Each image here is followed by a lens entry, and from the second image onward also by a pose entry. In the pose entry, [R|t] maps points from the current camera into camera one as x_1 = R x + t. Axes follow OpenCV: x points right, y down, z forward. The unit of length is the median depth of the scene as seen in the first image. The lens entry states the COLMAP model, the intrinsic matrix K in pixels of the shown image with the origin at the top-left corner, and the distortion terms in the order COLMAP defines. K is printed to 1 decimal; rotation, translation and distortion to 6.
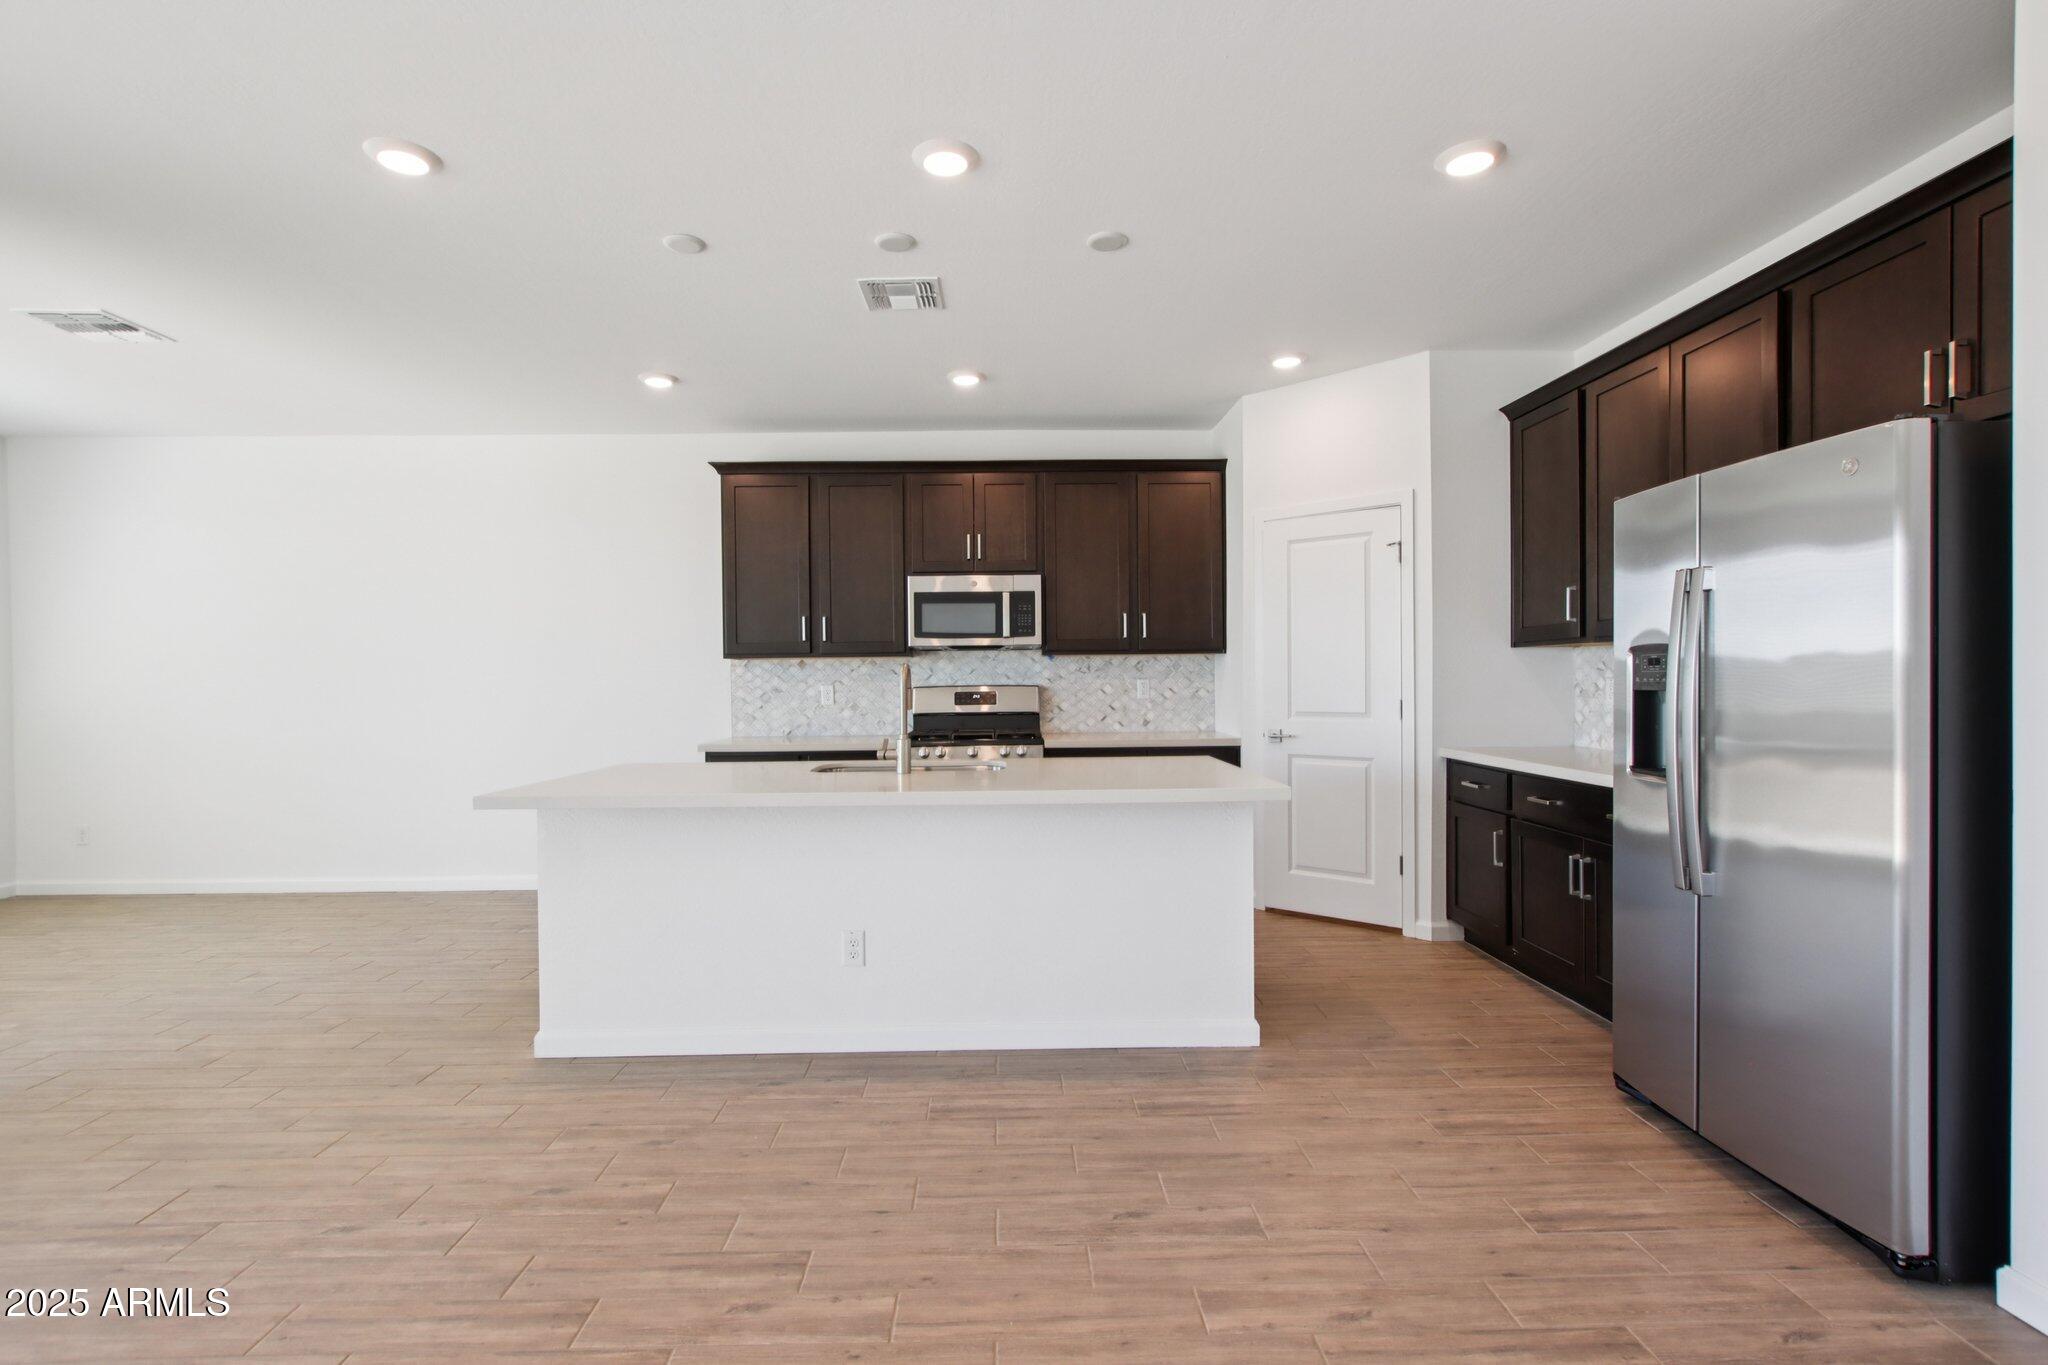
lens RADIAL K [[952.7, 0, 1014.9], [0, 952.7, 686.8], [0, 0, 1]] dist [-0.007766, 0.000767]
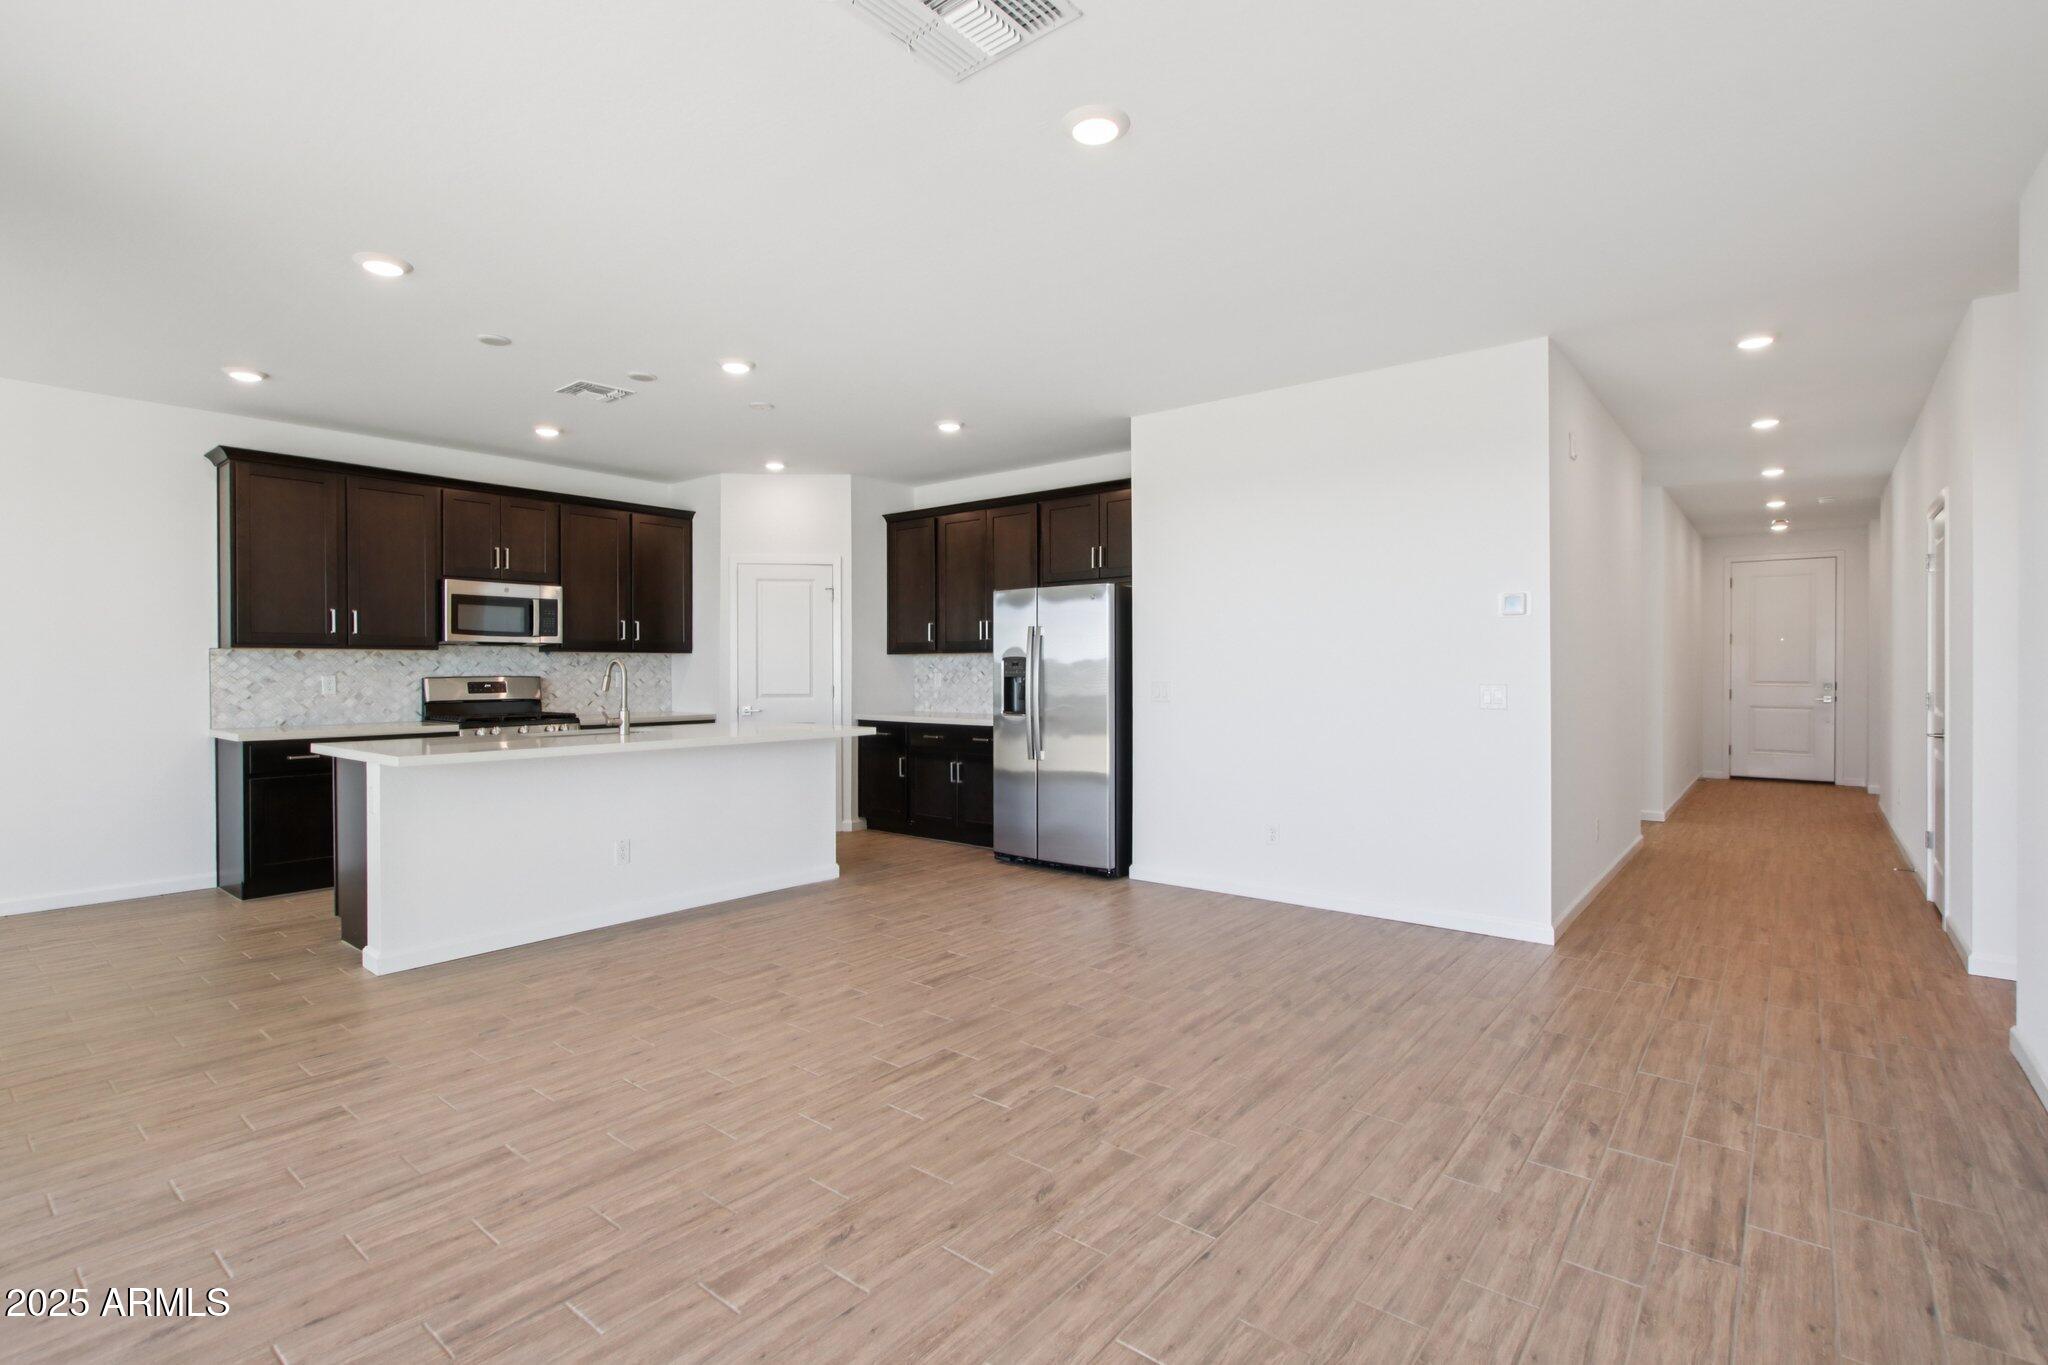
lens RADIAL K [[970.3, 0, 1024.0], [0, 970.3, 682.5], [0, 0, 1]] dist [-0.015727, 0.000467]
pose [[0.641986, -0.000888, 0.766716, -0.547468], [0.002948, 0.999995, -0.001310, 0.010029], [-0.766711, 0.003101, 0.641985, -0.258990]]
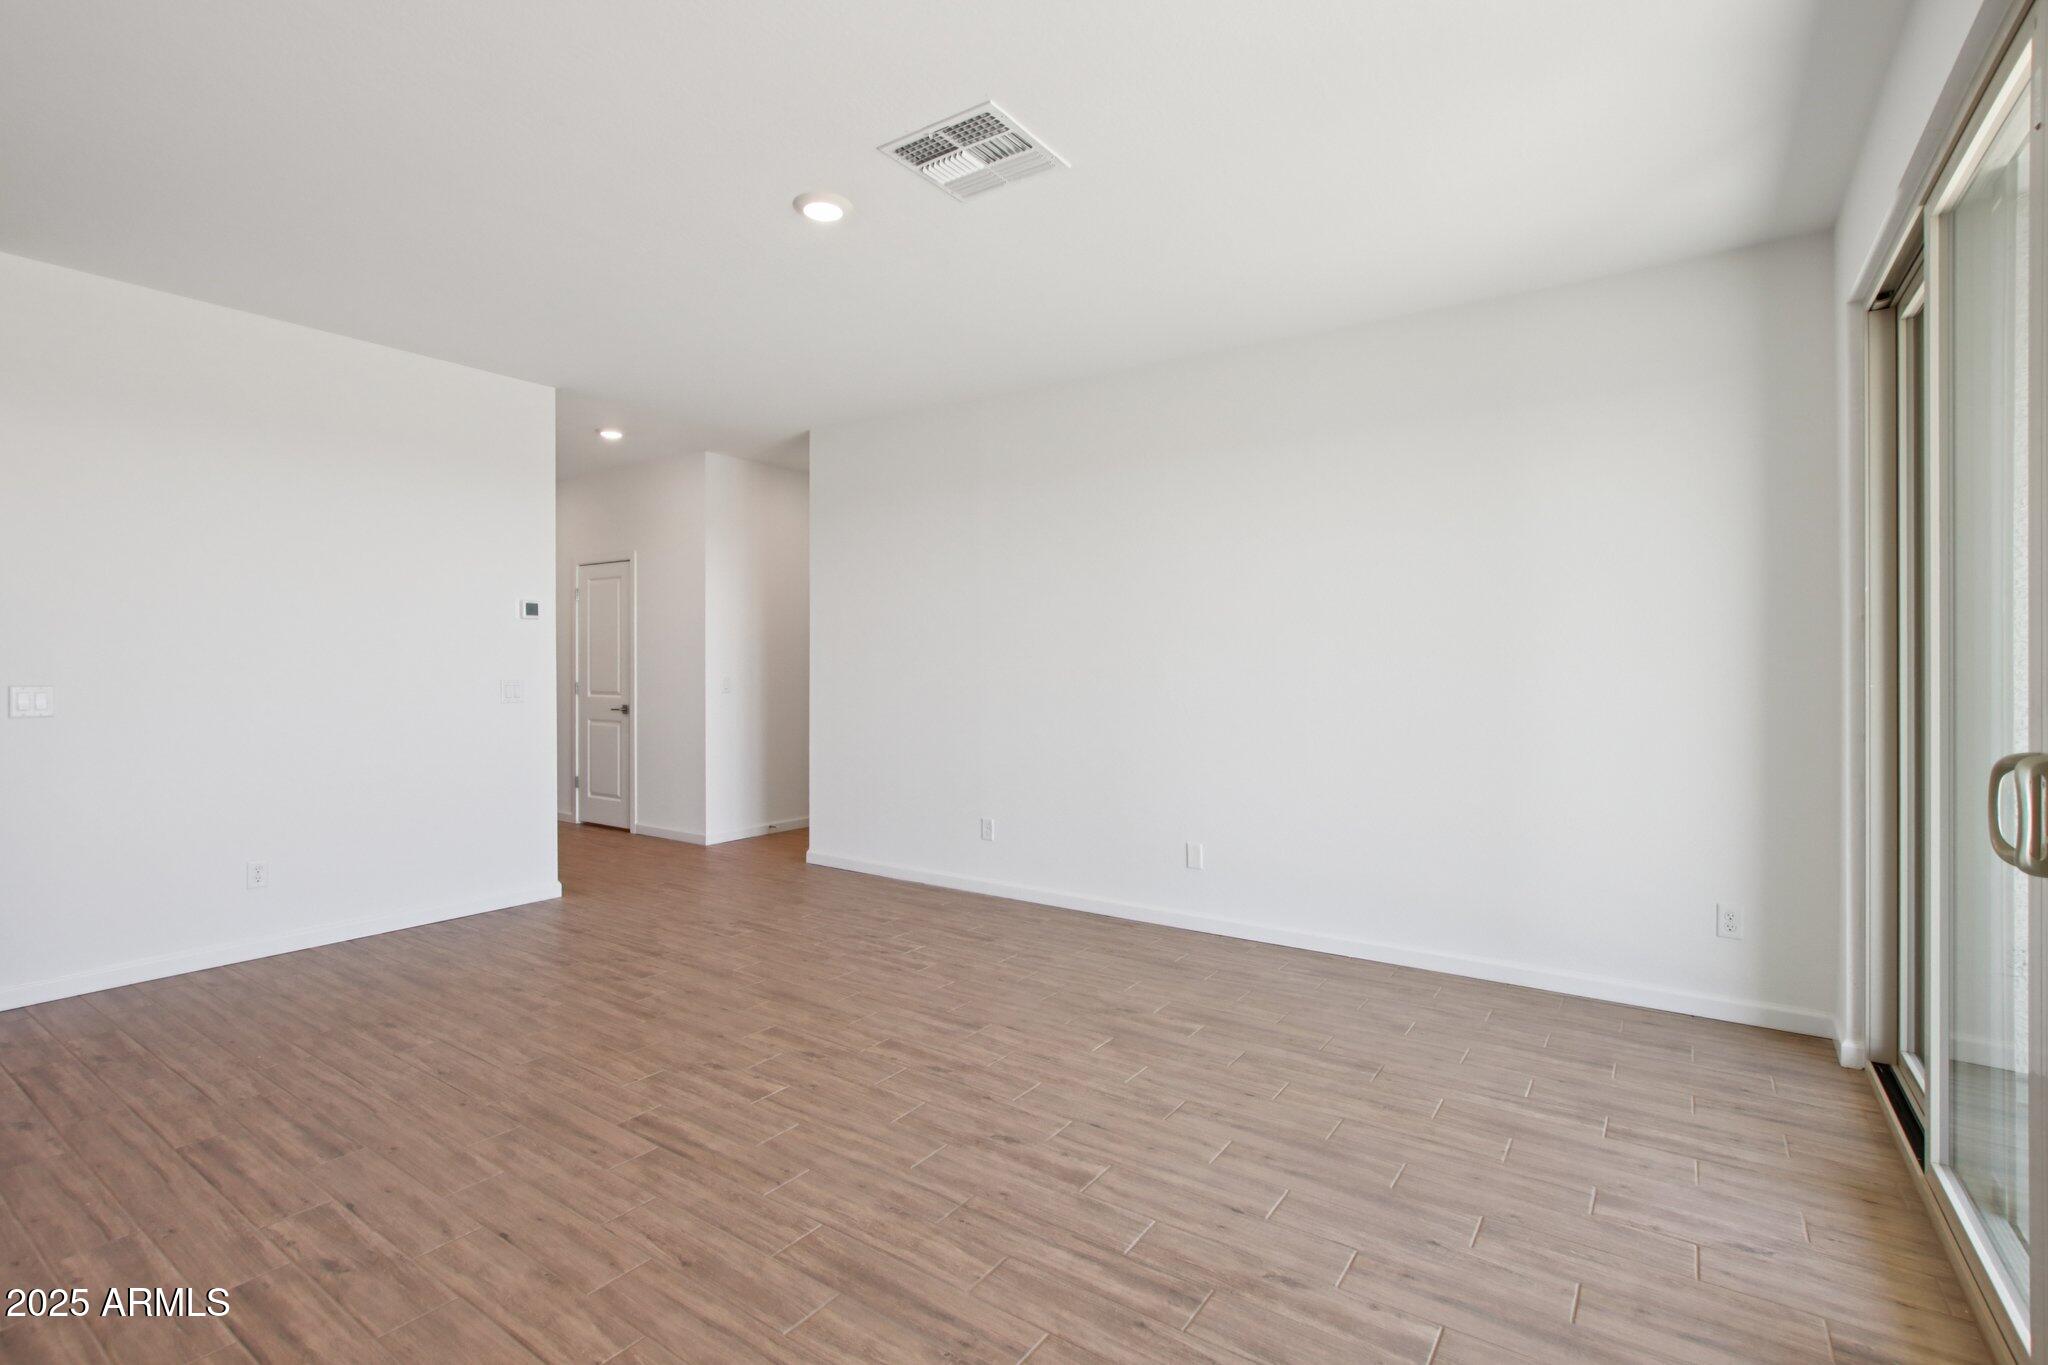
lens RADIAL K [[952.7, 0, 1014.9], [0, 952.7, 686.8], [0, 0, 1]] dist [-0.007766, 0.000767]
pose [[-0.811875, -0.005886, 0.583801, -0.570232], [0.012236, 0.999558, 0.027095, -0.000393], [-0.583702, 0.029141, -0.811445, 0.438917]]
